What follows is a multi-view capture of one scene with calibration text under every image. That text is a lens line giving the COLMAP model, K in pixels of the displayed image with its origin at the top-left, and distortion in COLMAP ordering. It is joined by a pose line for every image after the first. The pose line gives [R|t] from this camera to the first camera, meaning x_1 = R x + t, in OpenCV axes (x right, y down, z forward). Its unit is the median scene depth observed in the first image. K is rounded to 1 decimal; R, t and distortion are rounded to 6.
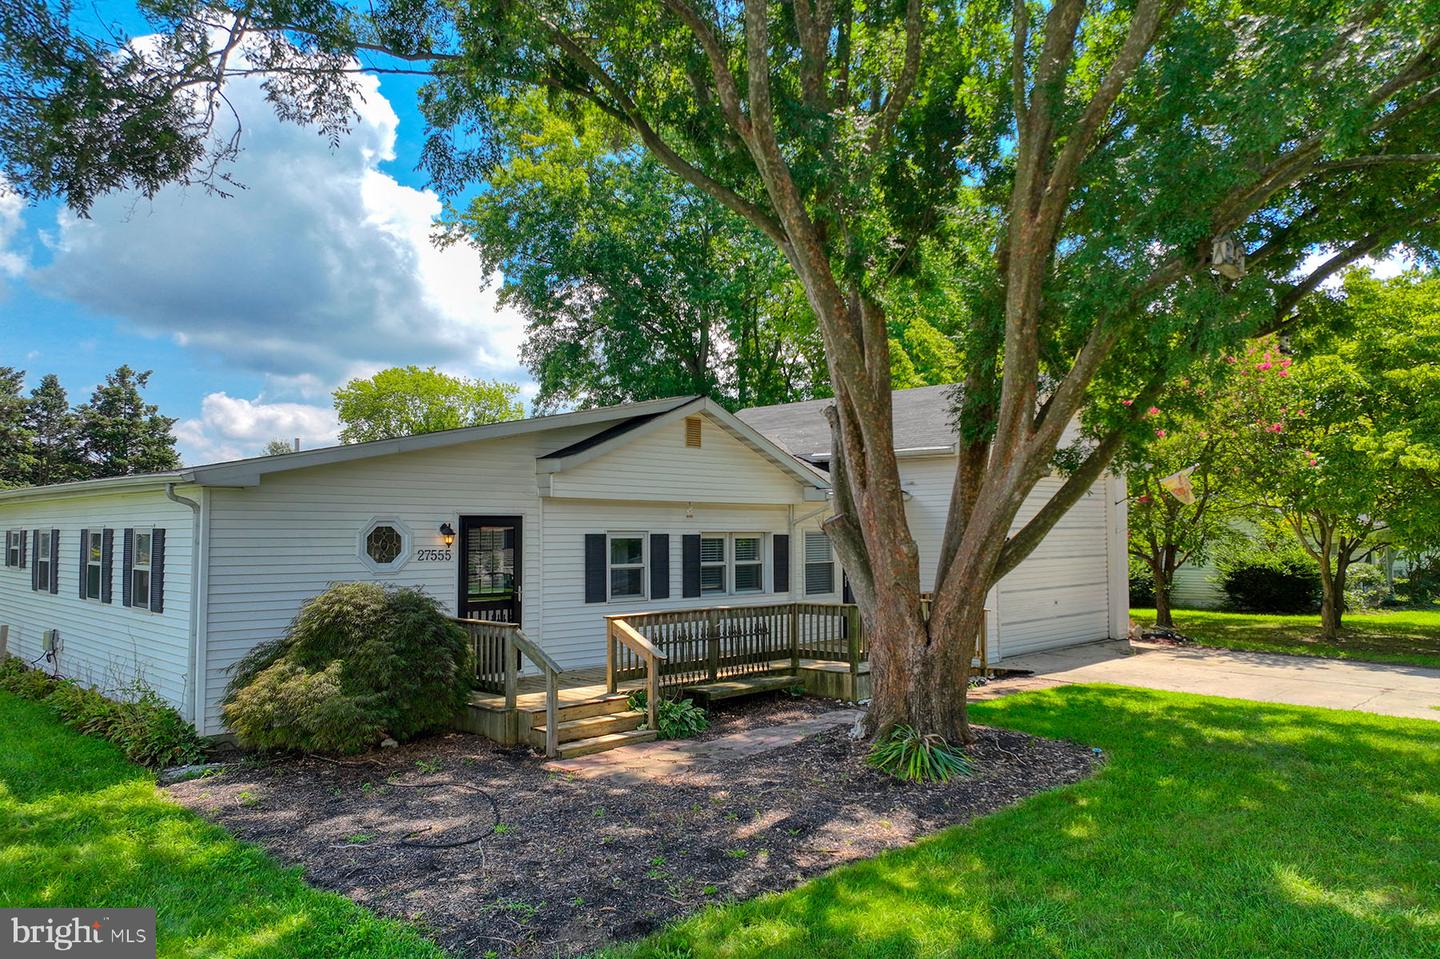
lens RADIAL K [[1015.1, 0, 735.9], [0, 1015.1, 482.8], [0, 0, 1]] dist [0.017770, -0.000620]
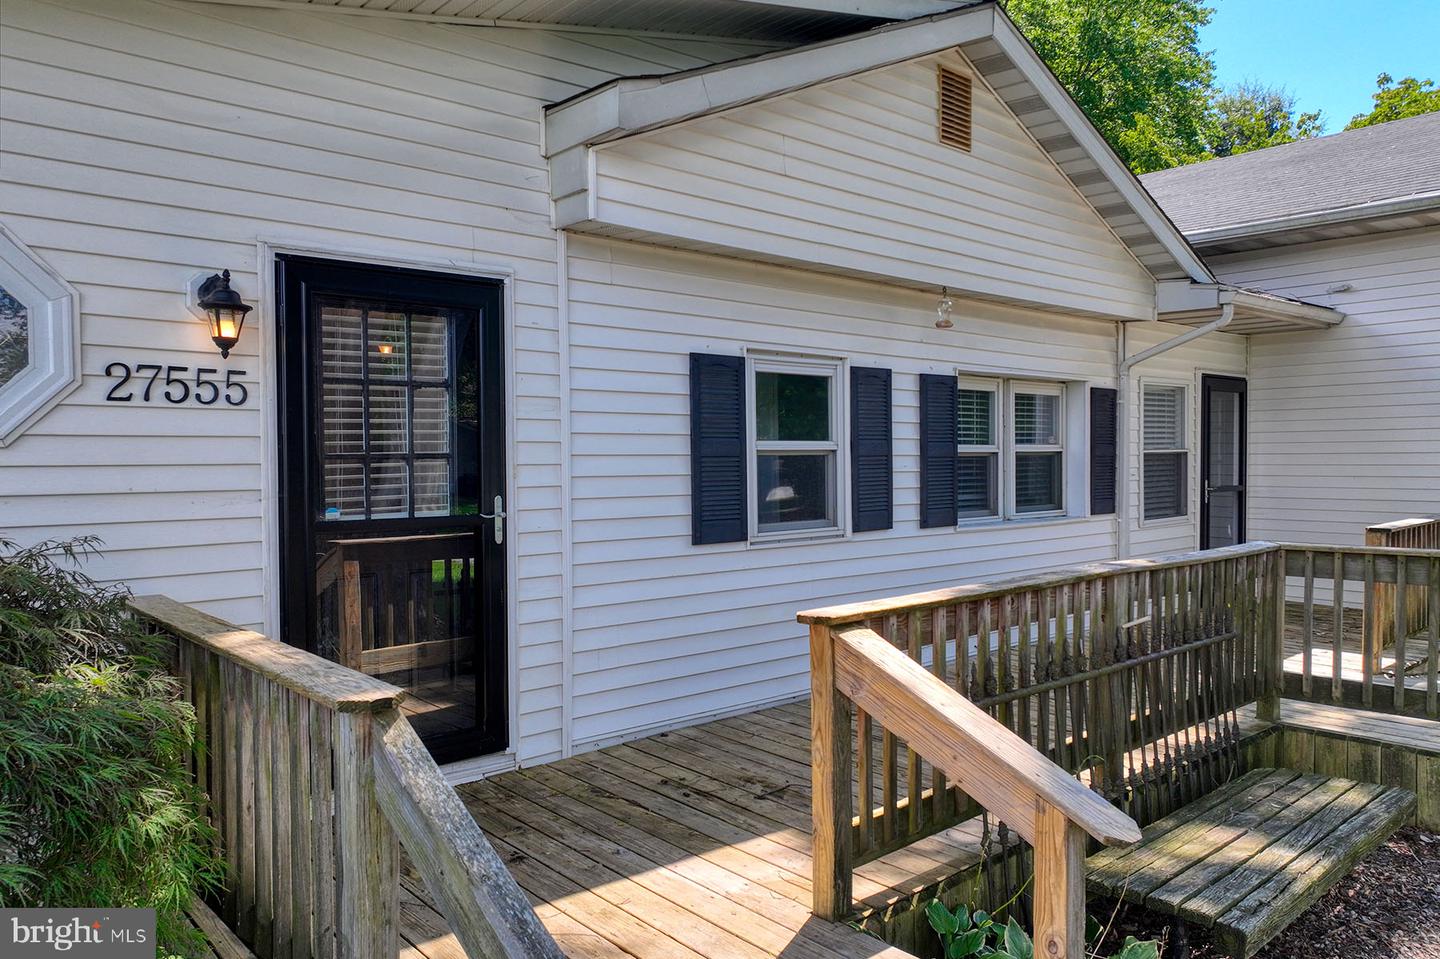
lens RADIAL K [[1015.1, 0, 735.9], [0, 1015.1, 482.8], [0, 0, 1]] dist [0.017770, -0.000620]
pose [[0.998069, -0.001328, -0.062095, -0.122957], [0.006203, 0.996904, 0.078386, 0.075961], [0.061798, -0.078620, 0.994987, 0.715867]]
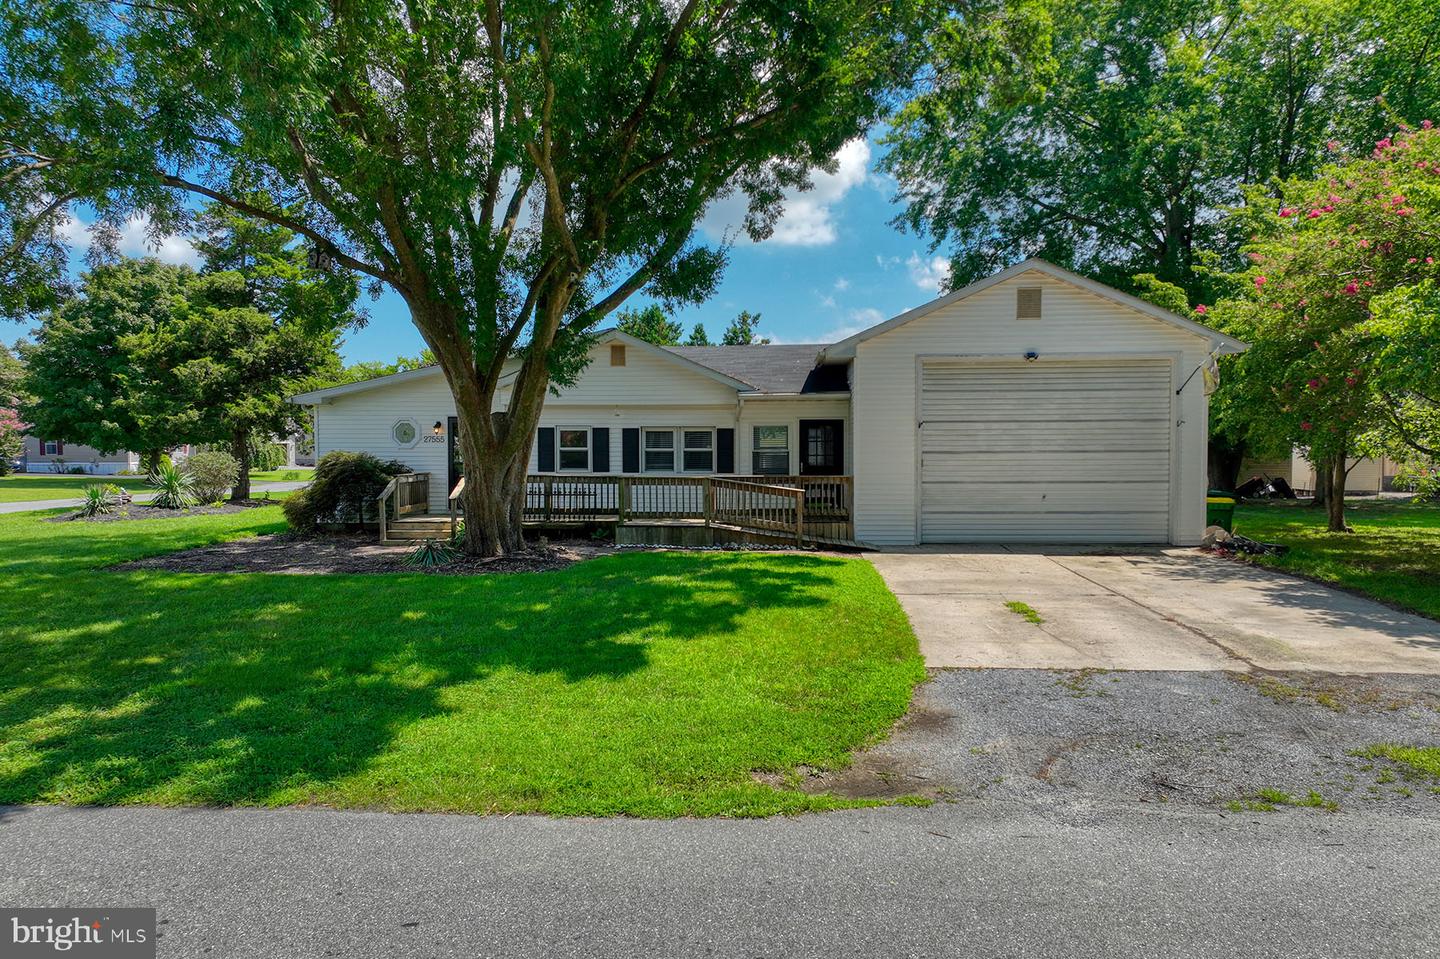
lens RADIAL K [[1015.1, 0, 735.9], [0, 1015.1, 482.8], [0, 0, 1]] dist [0.017770, -0.000620]
pose [[0.668644, 0.034559, -0.742779, 1.354782], [0.035021, 0.996347, 0.077883, 0.027038], [0.742758, -0.078088, 0.664991, 0.203818]]
